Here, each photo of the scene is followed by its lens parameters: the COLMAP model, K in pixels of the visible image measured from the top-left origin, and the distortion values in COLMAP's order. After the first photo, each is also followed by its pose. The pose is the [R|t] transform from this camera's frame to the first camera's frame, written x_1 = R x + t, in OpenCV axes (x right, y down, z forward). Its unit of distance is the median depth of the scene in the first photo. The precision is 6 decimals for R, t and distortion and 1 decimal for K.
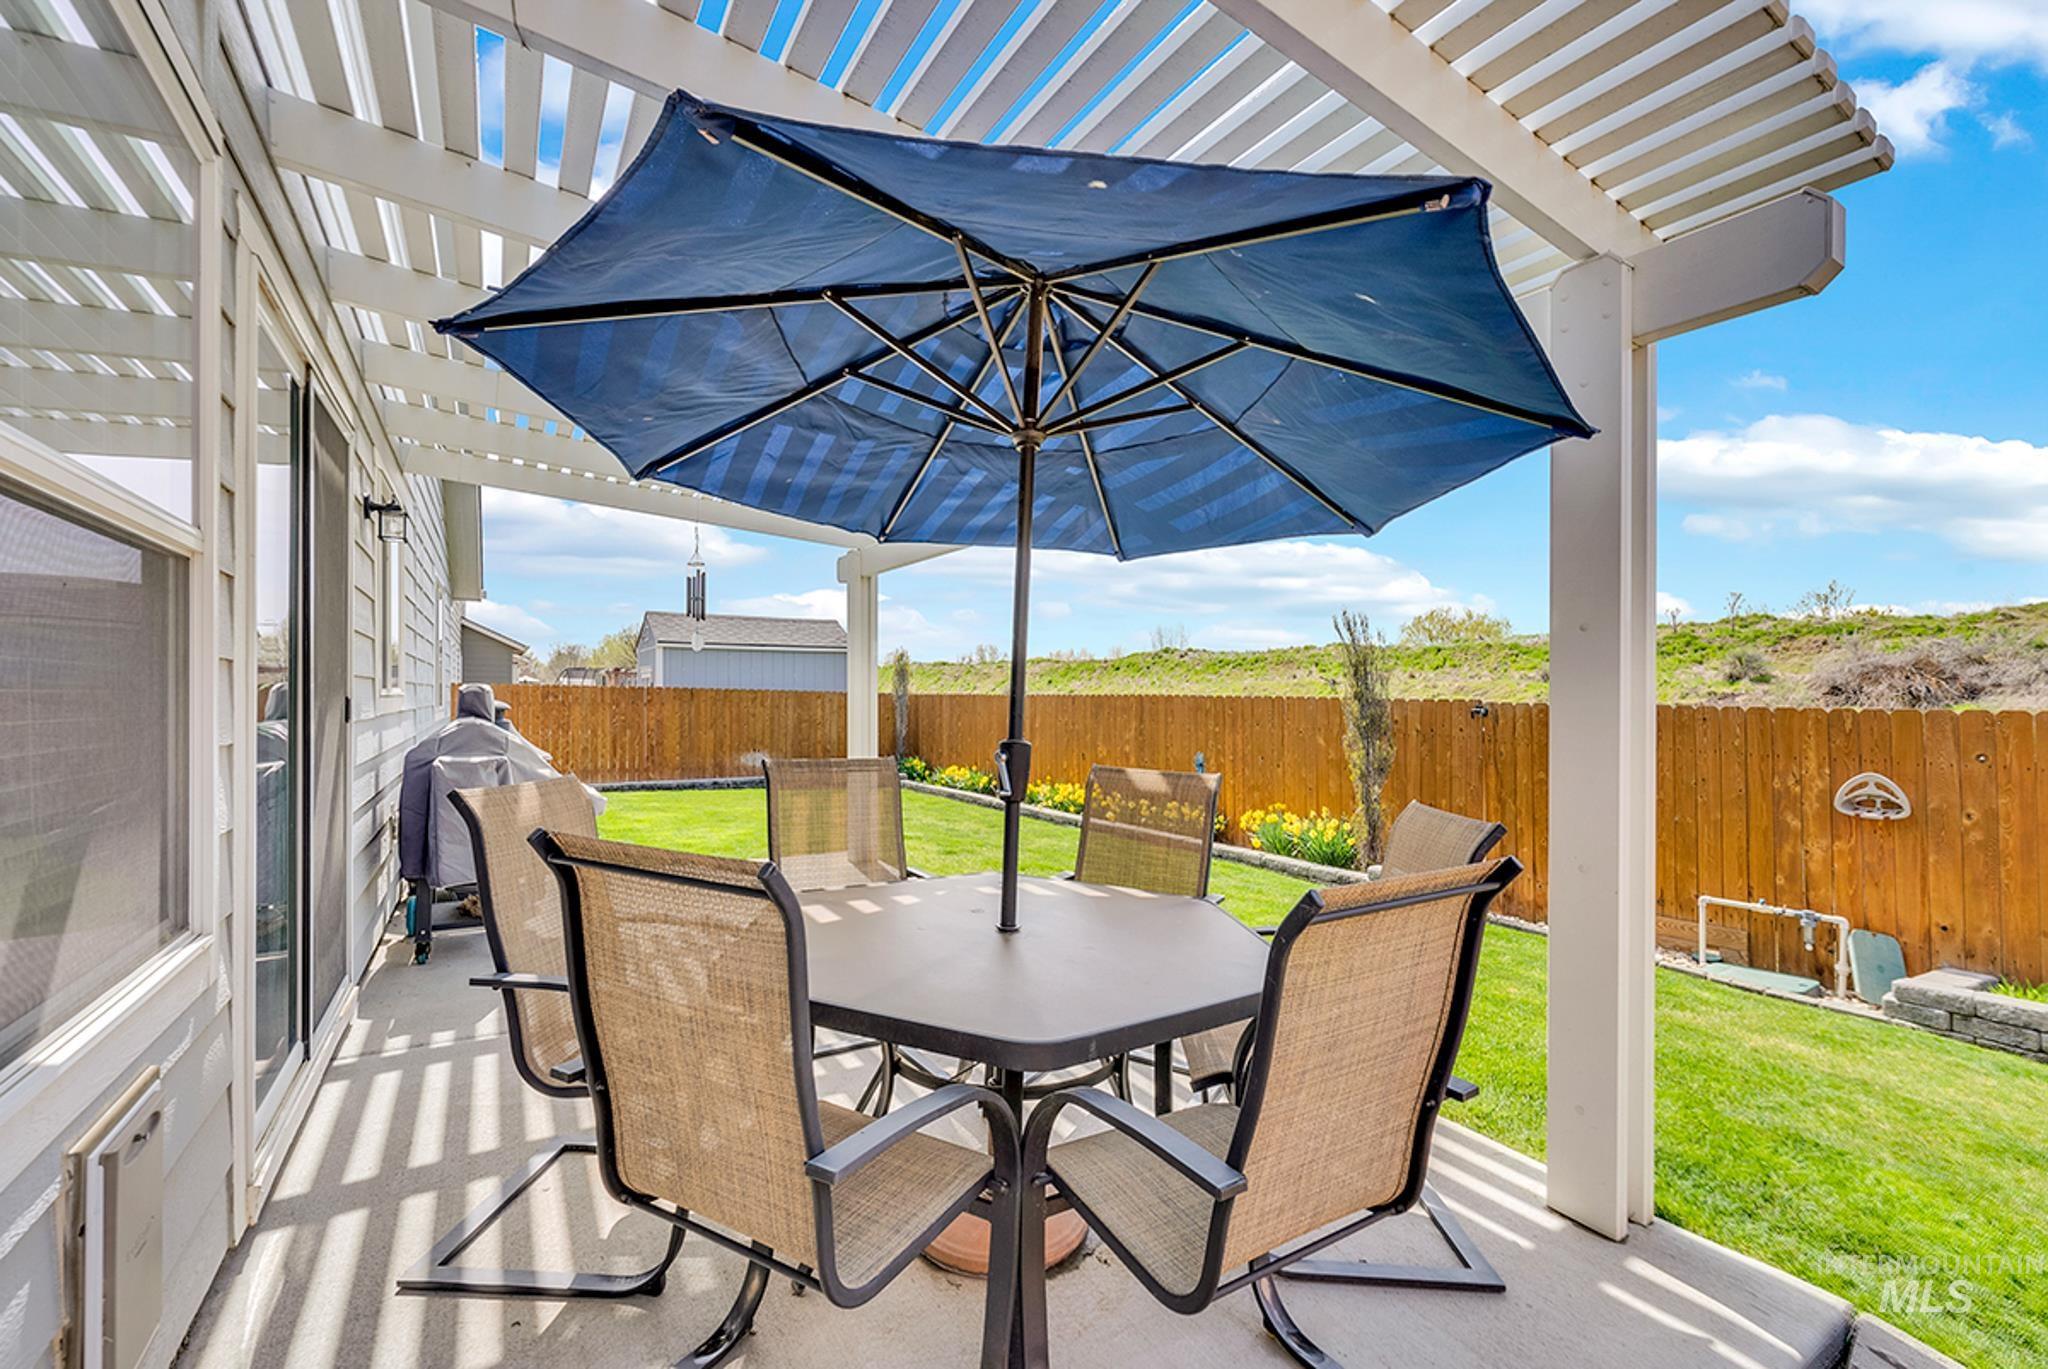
lens RADIAL K [[839.4, 0, 1014.0], [0, 839.4, 670.3], [0, 0, 1]] dist [-0.000421, 0.000003]
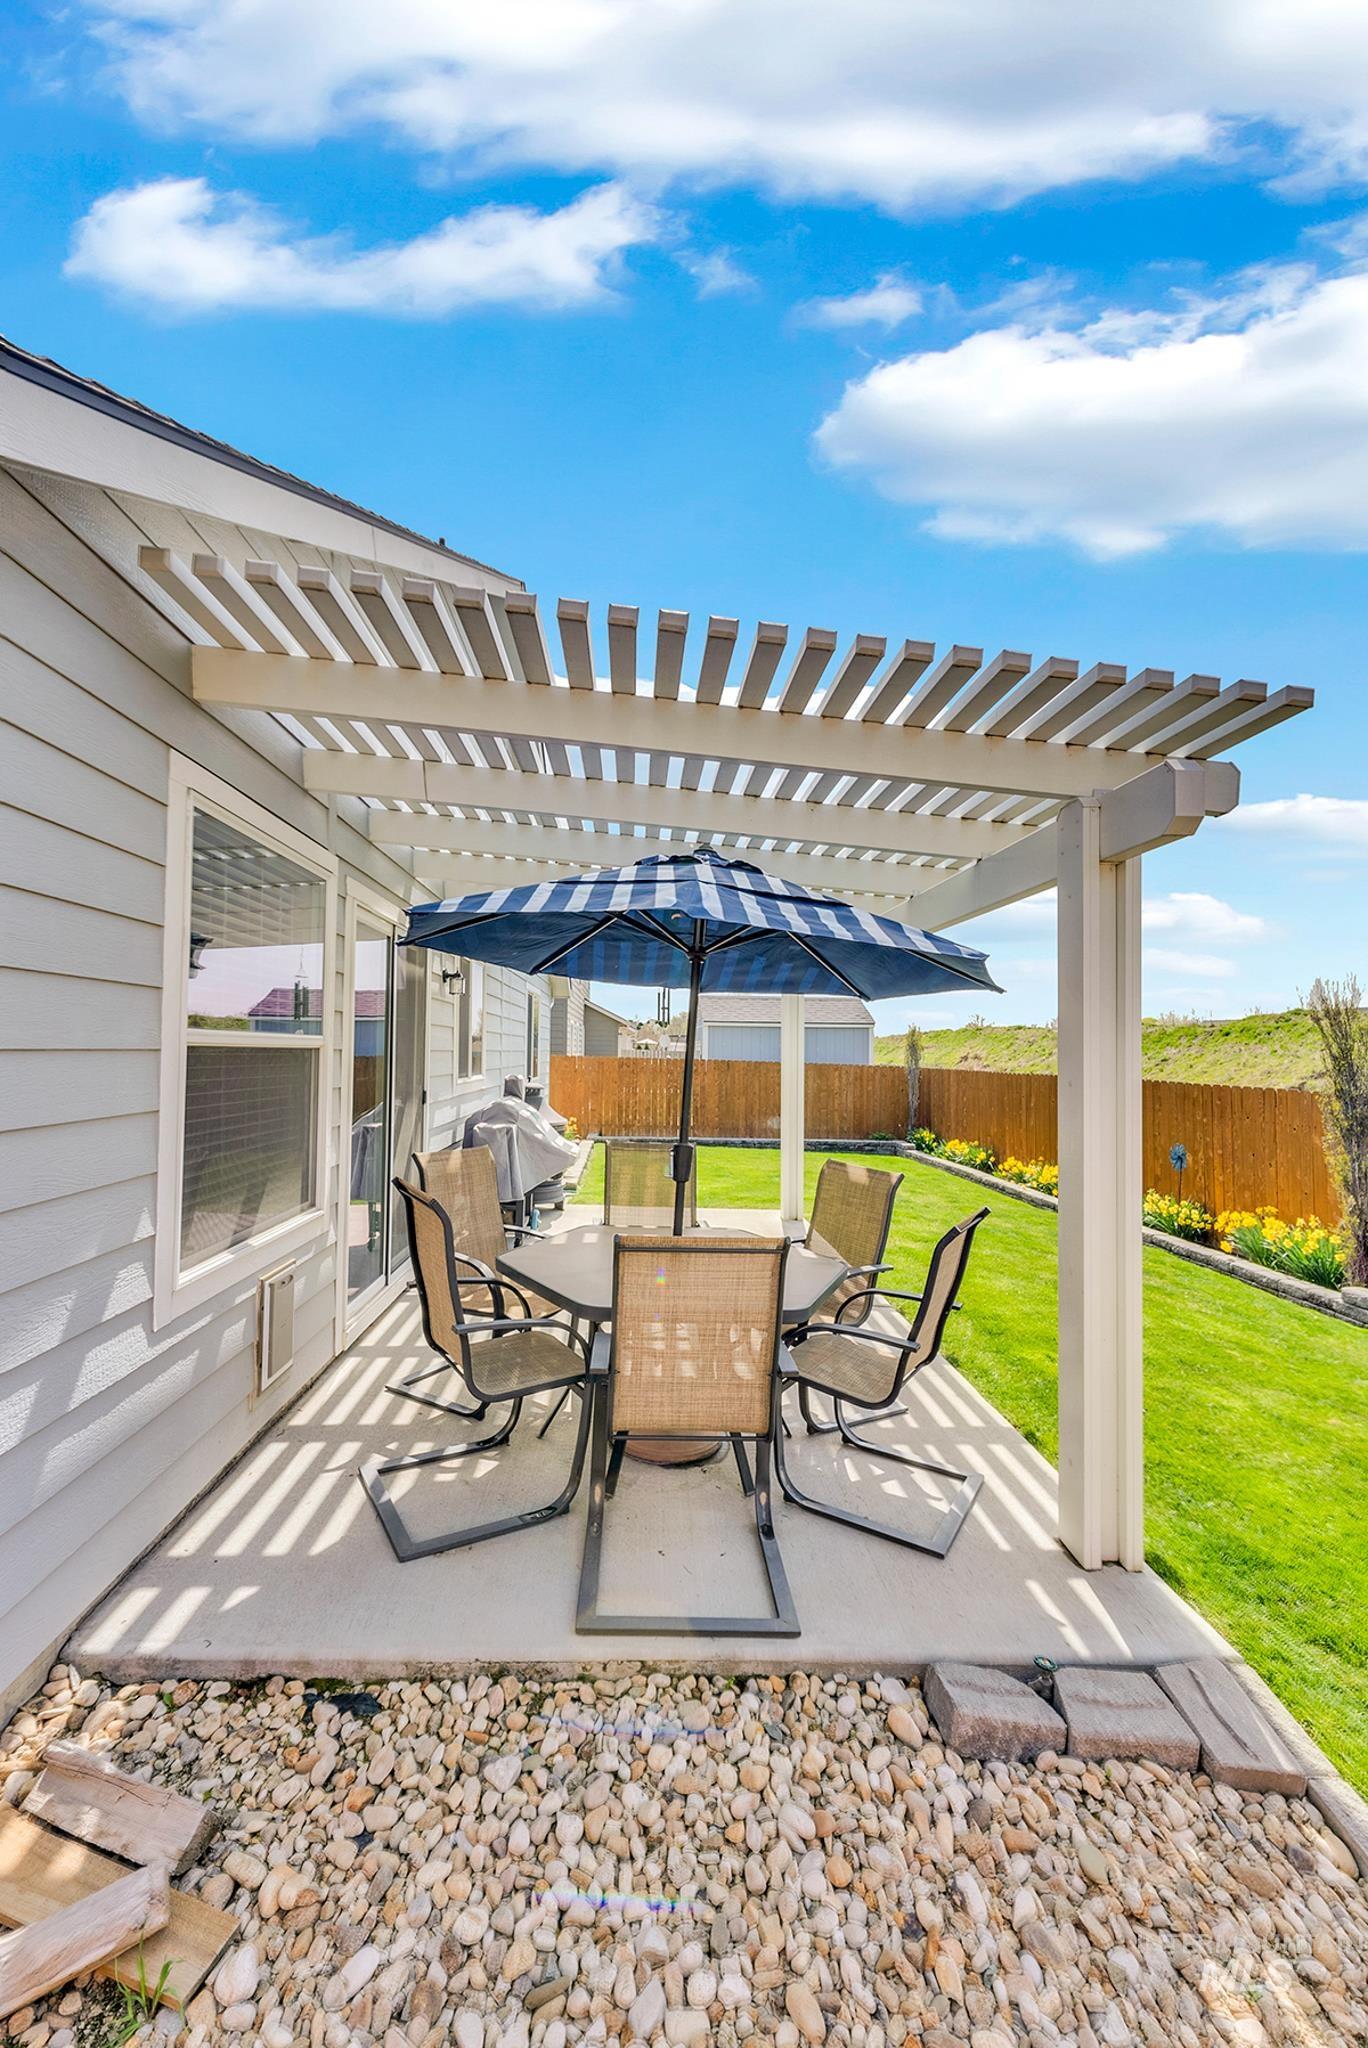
lens RADIAL K [[828.5, 0, 677.4], [0, 828.5, 998.2], [0, 0, 1]] dist [0.000201, 0.000162]
pose [[0.876320, -0.020620, -0.481288, 0.205254], [0.002099, 0.999237, -0.038989, -0.036479], [0.481725, 0.033156, 0.875695, -0.111961]]
